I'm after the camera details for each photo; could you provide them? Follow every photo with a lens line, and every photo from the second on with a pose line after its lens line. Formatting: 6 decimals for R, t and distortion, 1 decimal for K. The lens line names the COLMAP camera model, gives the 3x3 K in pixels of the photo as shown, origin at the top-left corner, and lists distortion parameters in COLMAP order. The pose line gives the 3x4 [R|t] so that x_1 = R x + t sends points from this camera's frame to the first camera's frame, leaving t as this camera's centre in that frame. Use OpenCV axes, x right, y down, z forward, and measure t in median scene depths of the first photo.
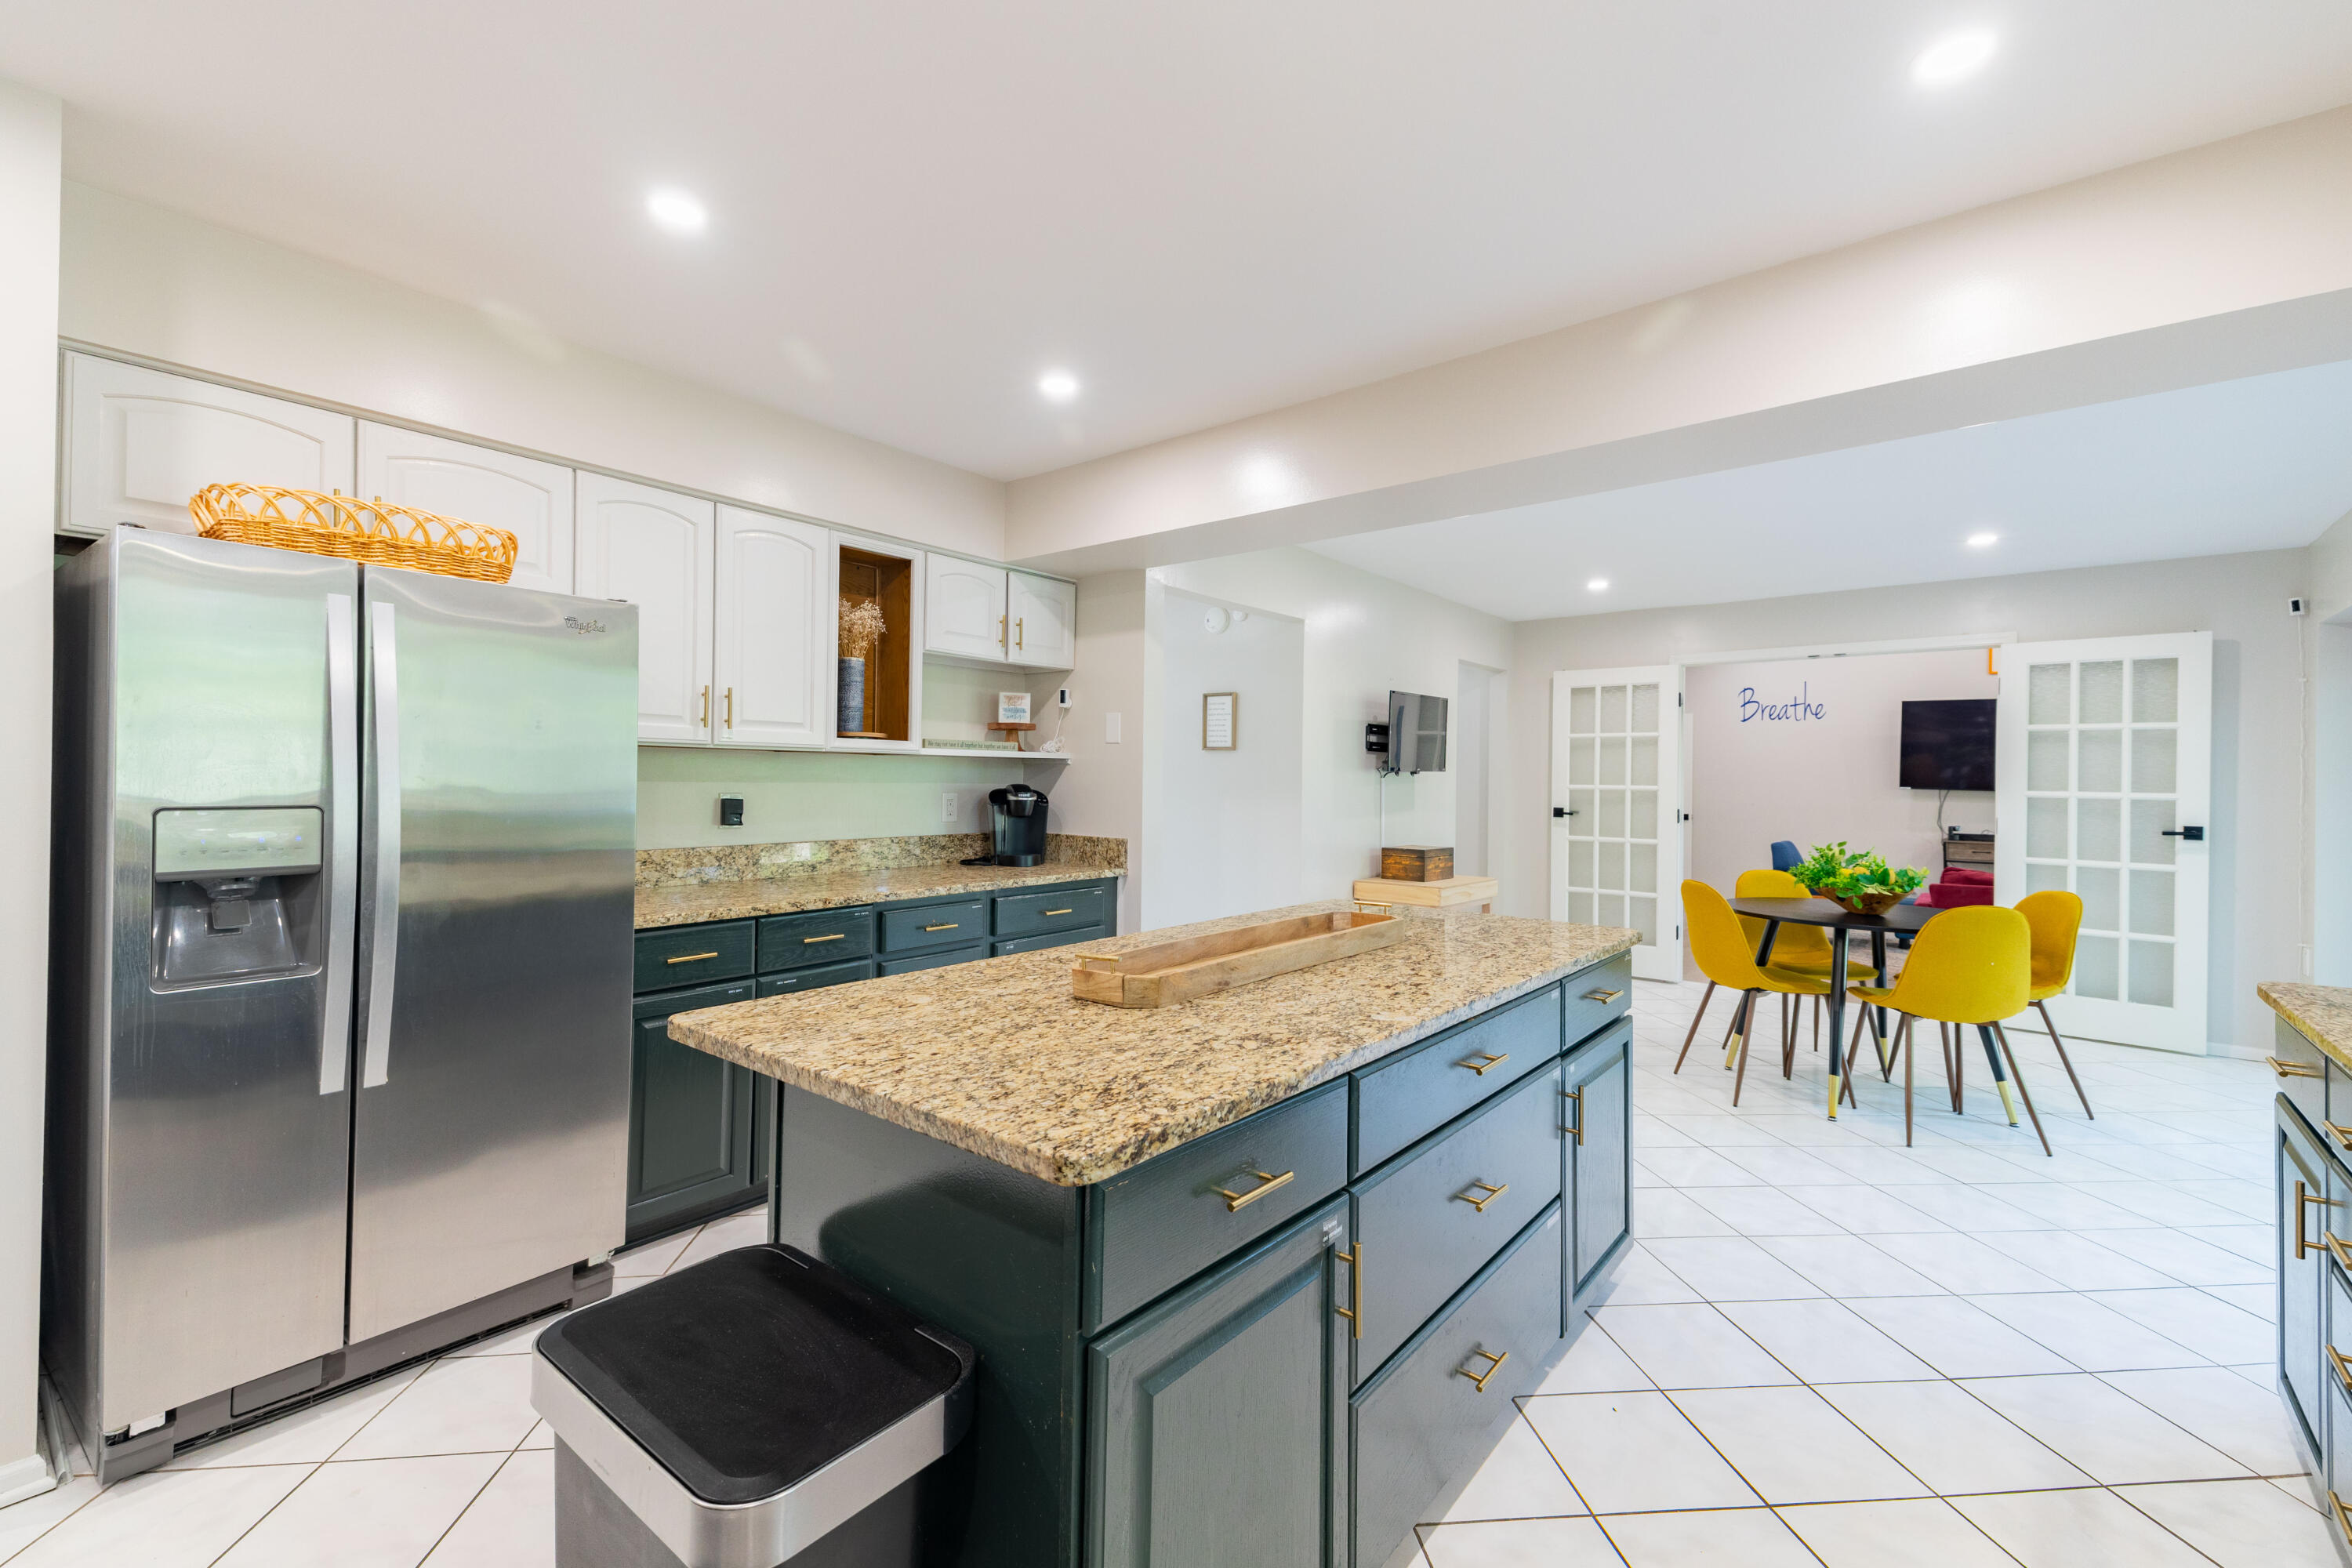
lens RADIAL K [[965.6, 0, 1177.1], [0, 965.6, 773.9], [0, 0, 1]] dist [0.038164, -0.000239]
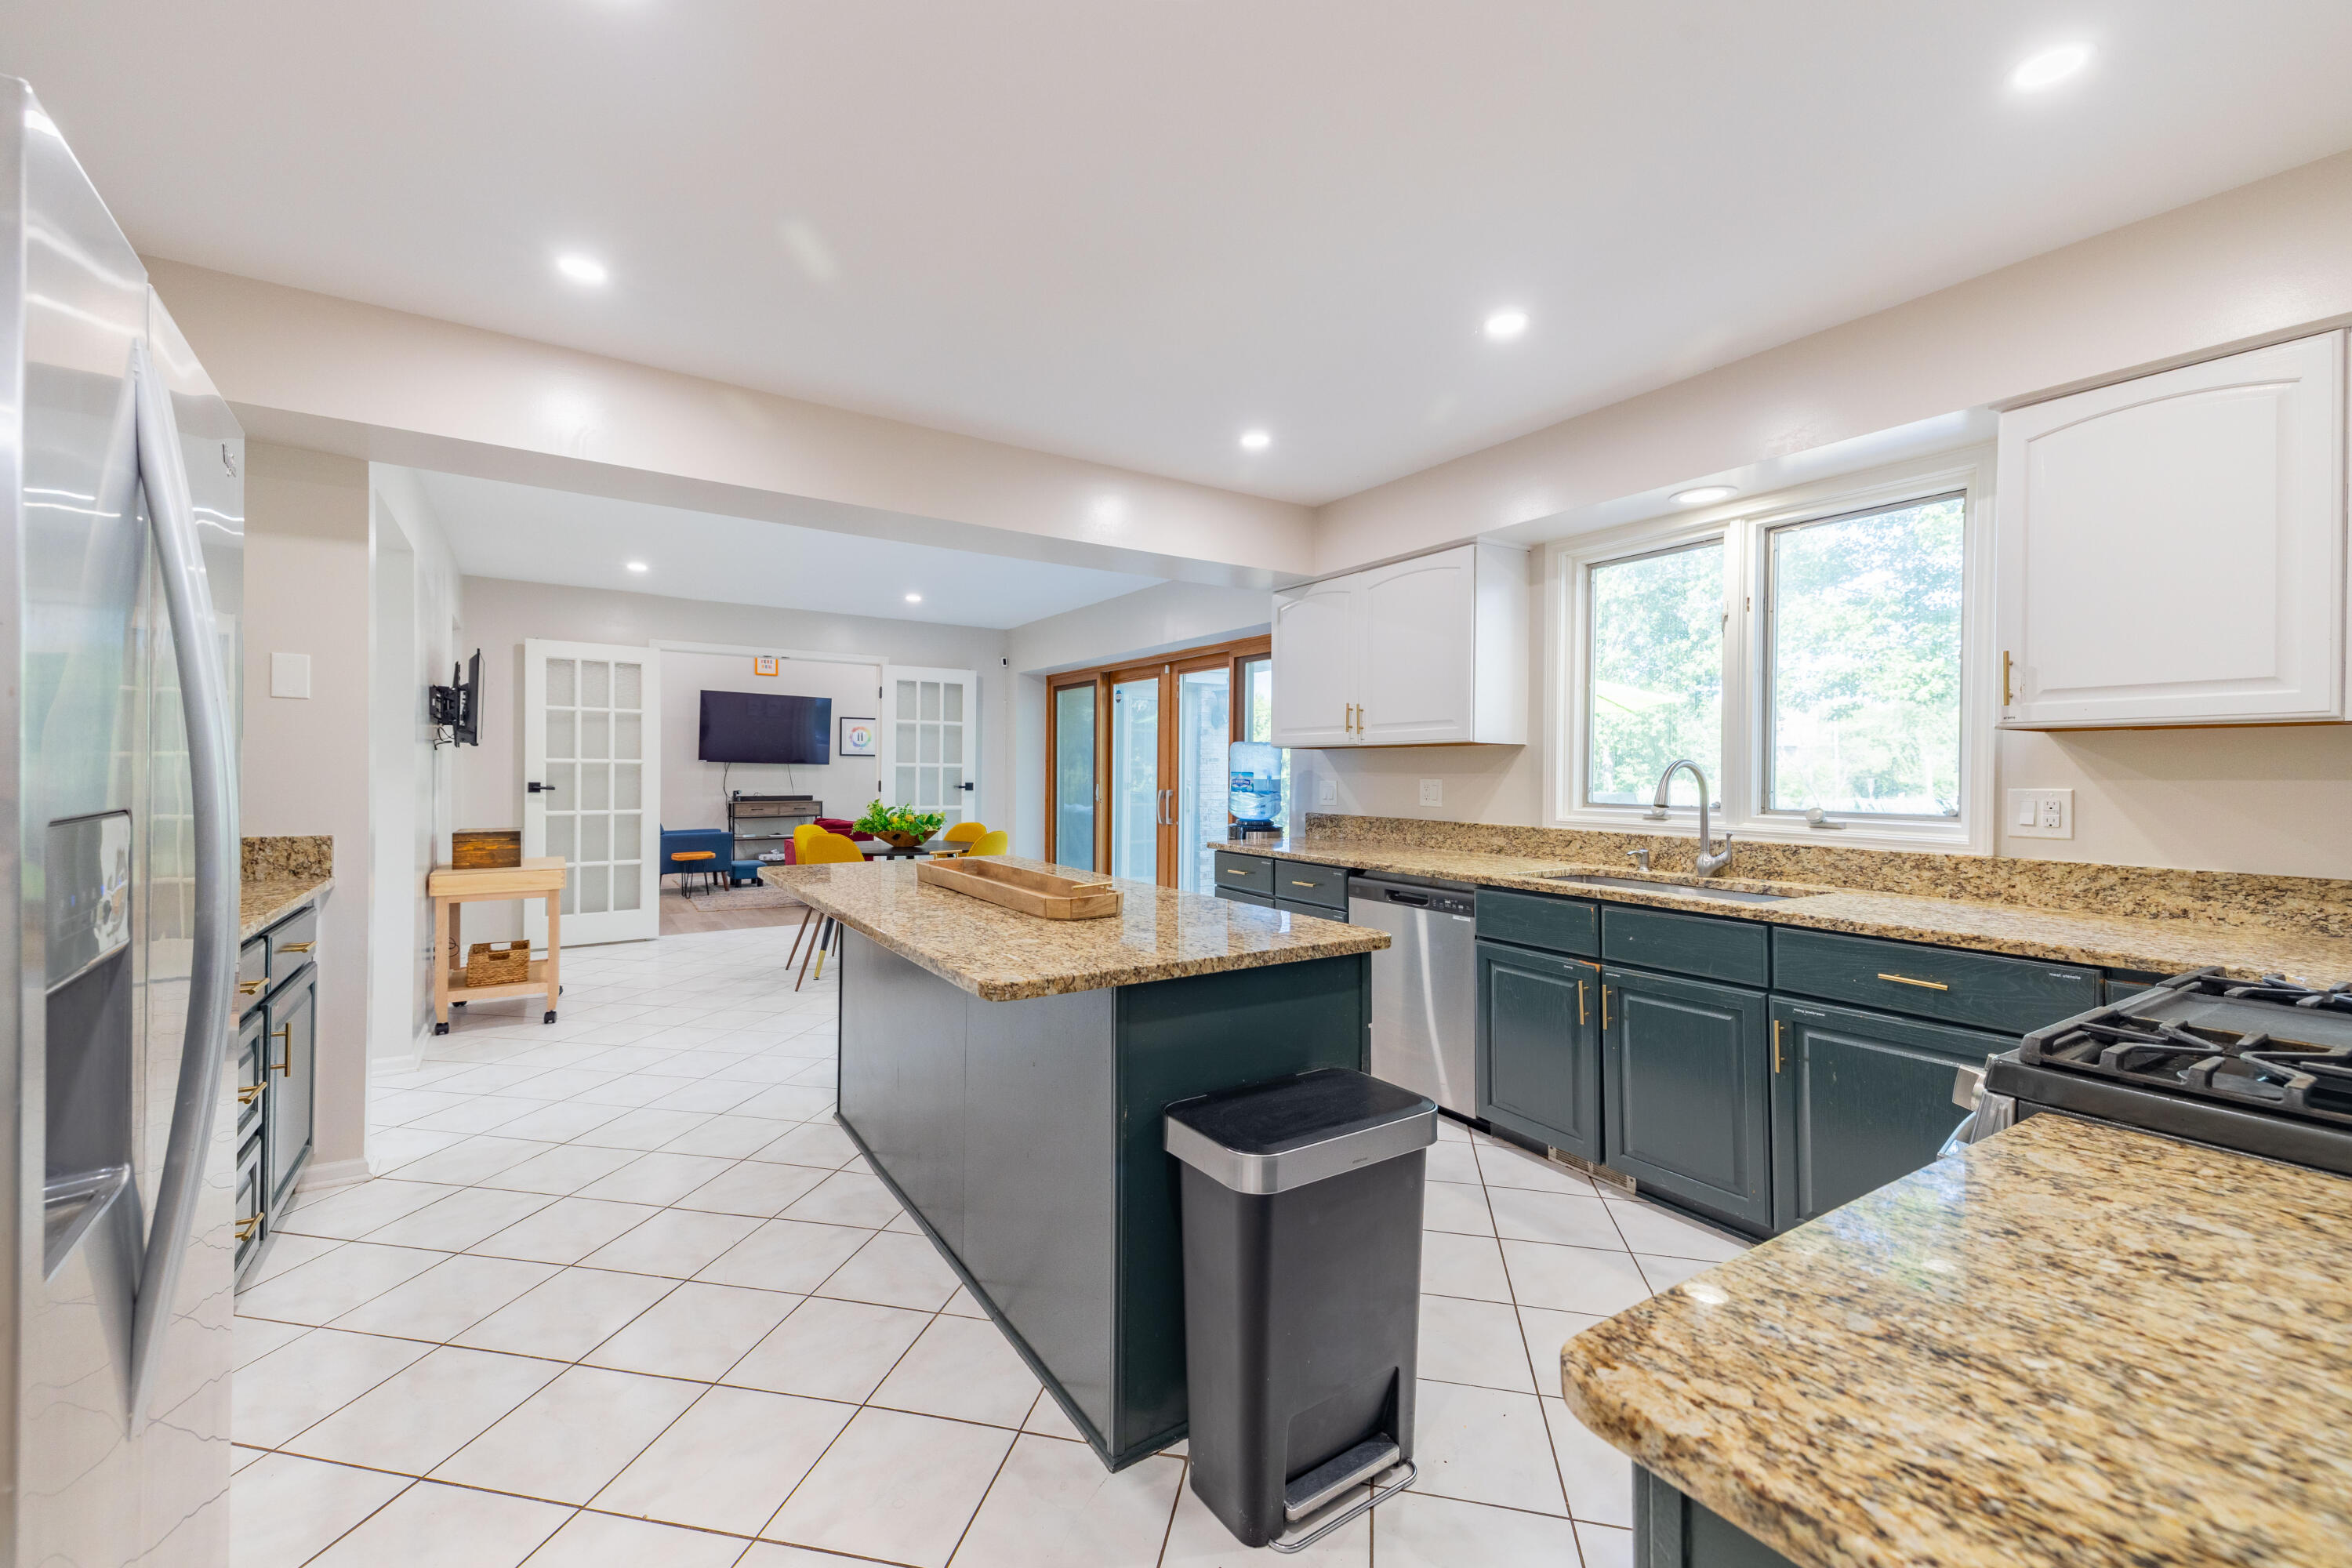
lens RADIAL K [[965.6, 0, 1177.1], [0, 965.6, 773.9], [0, 0, 1]] dist [0.038164, -0.000239]
pose [[0.306101, -0.015531, 0.951872, -0.590131], [-0.011217, 0.999739, 0.019919, 0.000054], [-0.951933, -0.016774, 0.305847, 0.186396]]
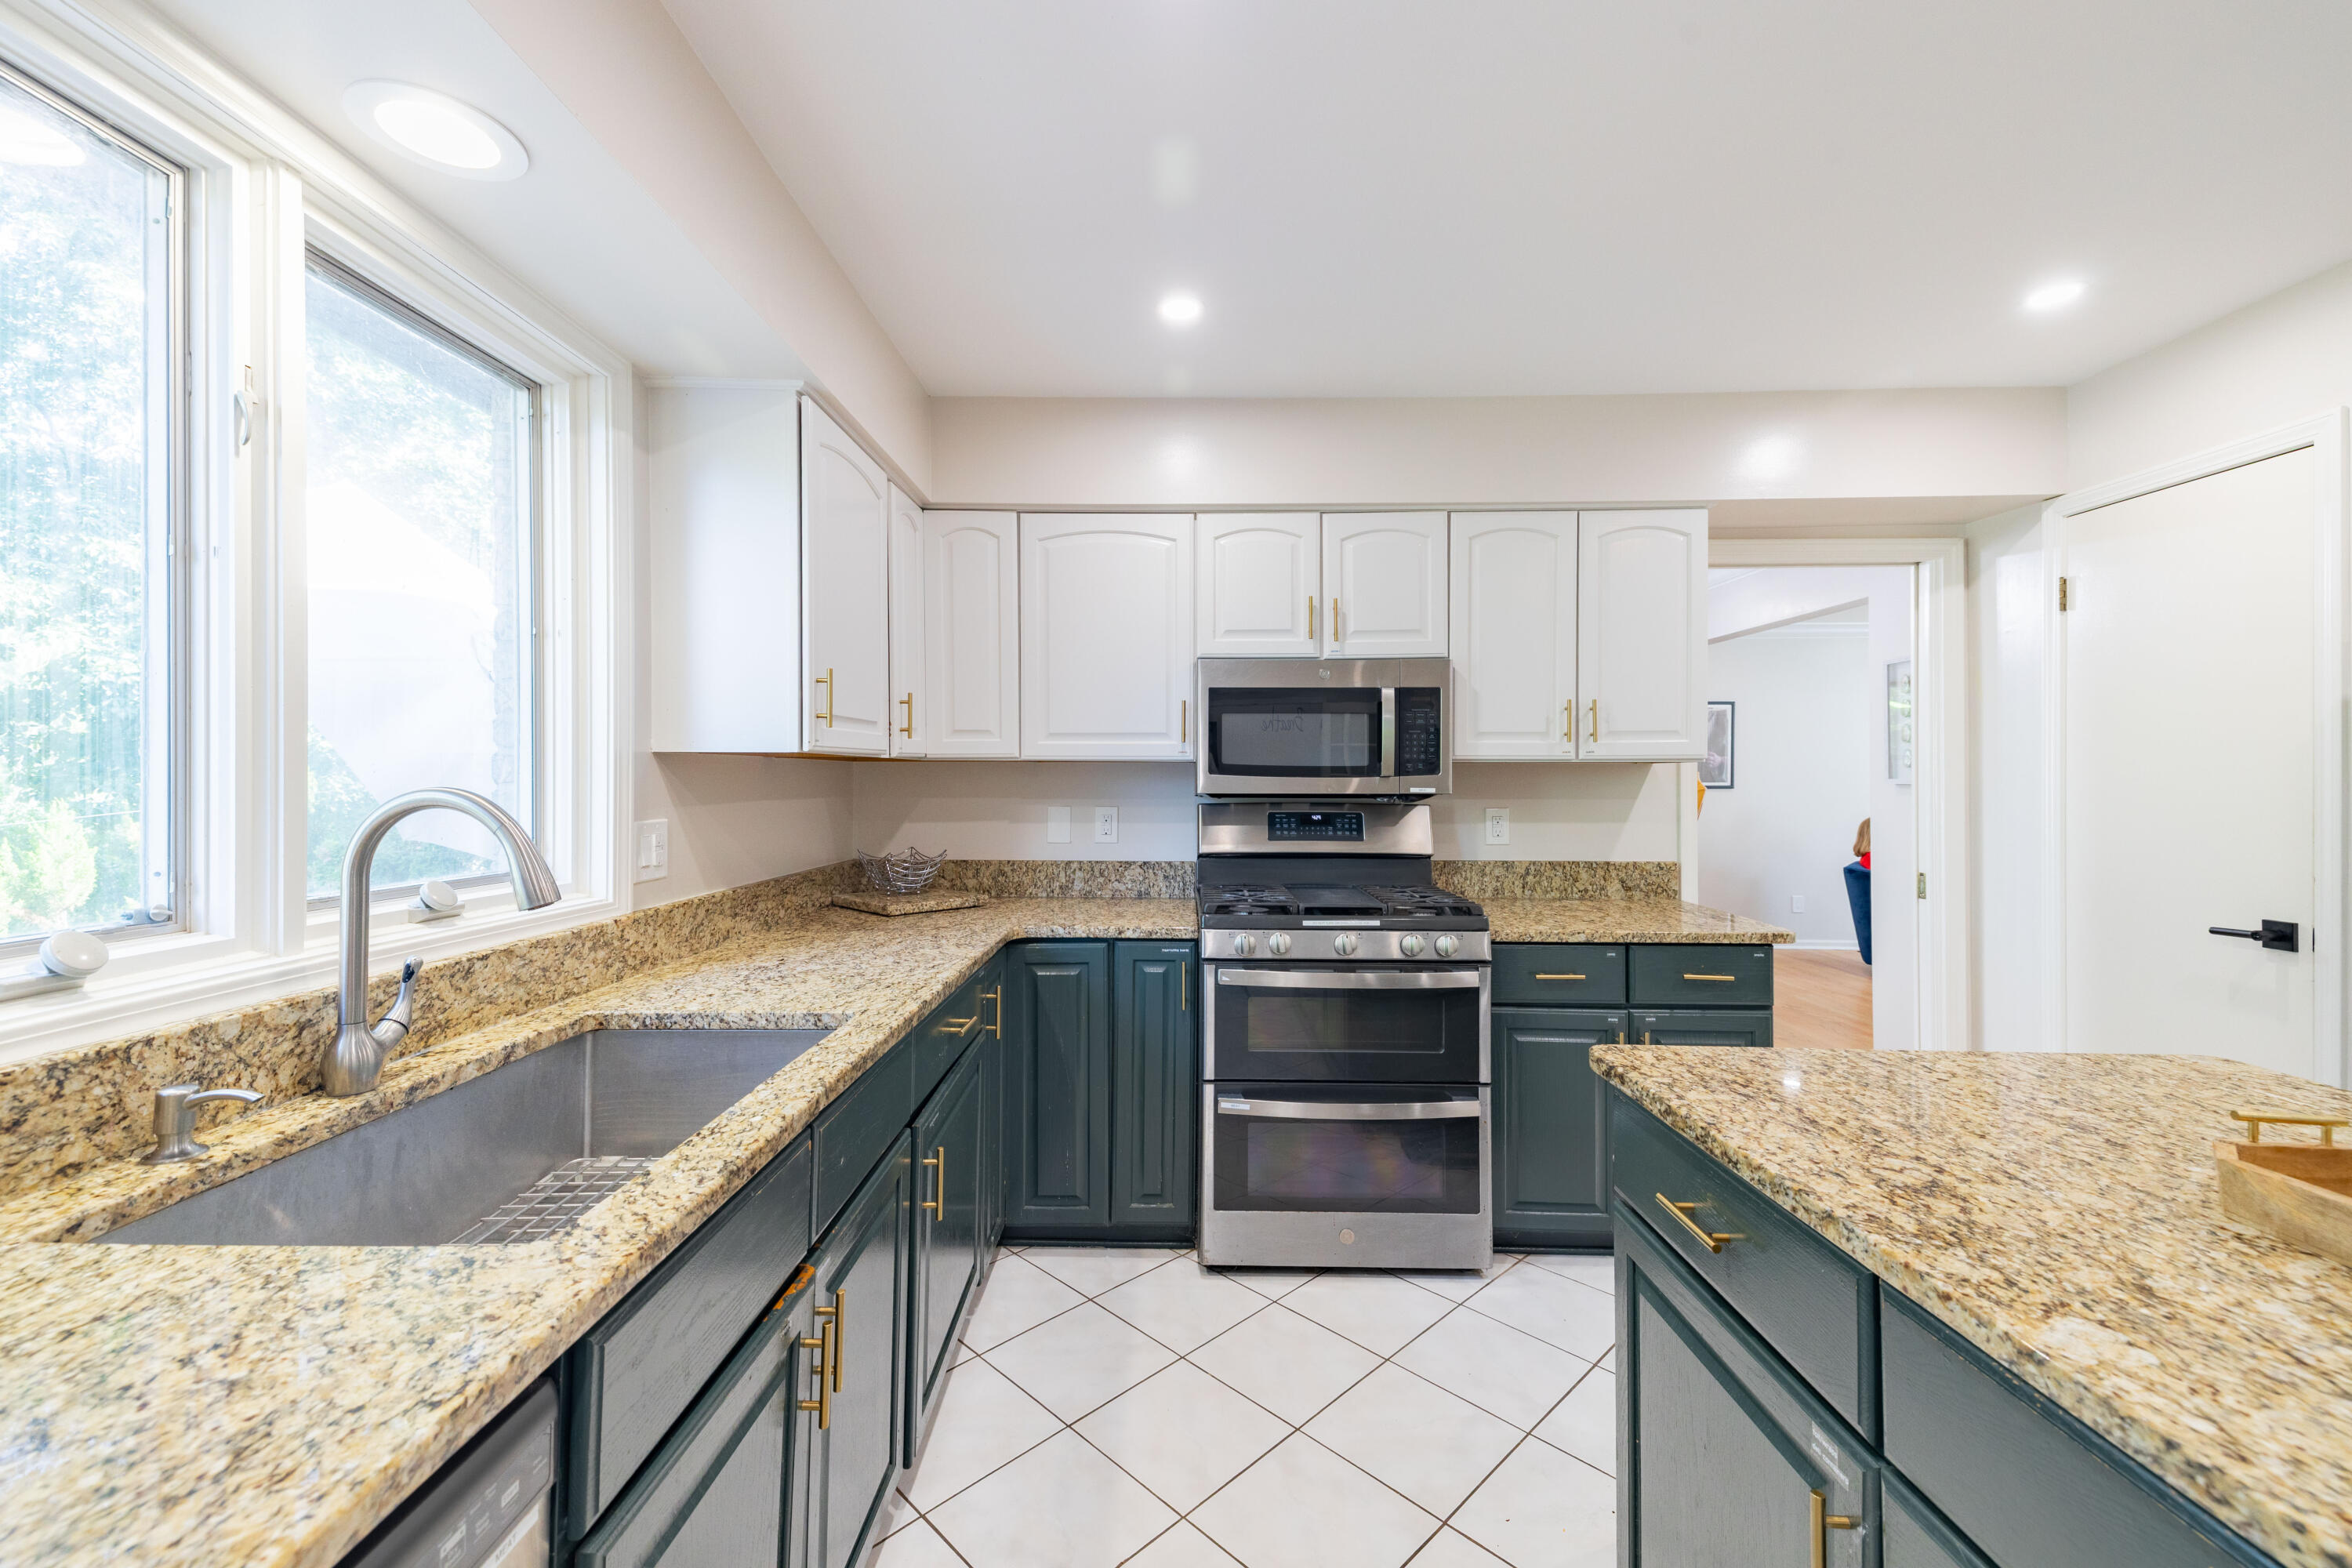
lens RADIAL K [[965.6, 0, 1177.1], [0, 965.6, 773.9], [0, 0, 1]] dist [0.038164, -0.000239]
pose [[-0.773912, -0.015113, -0.633112, 0.343342], [-0.005463, 0.999837, -0.017188, -0.001408], [0.633269, -0.009843, -0.773869, 0.441347]]
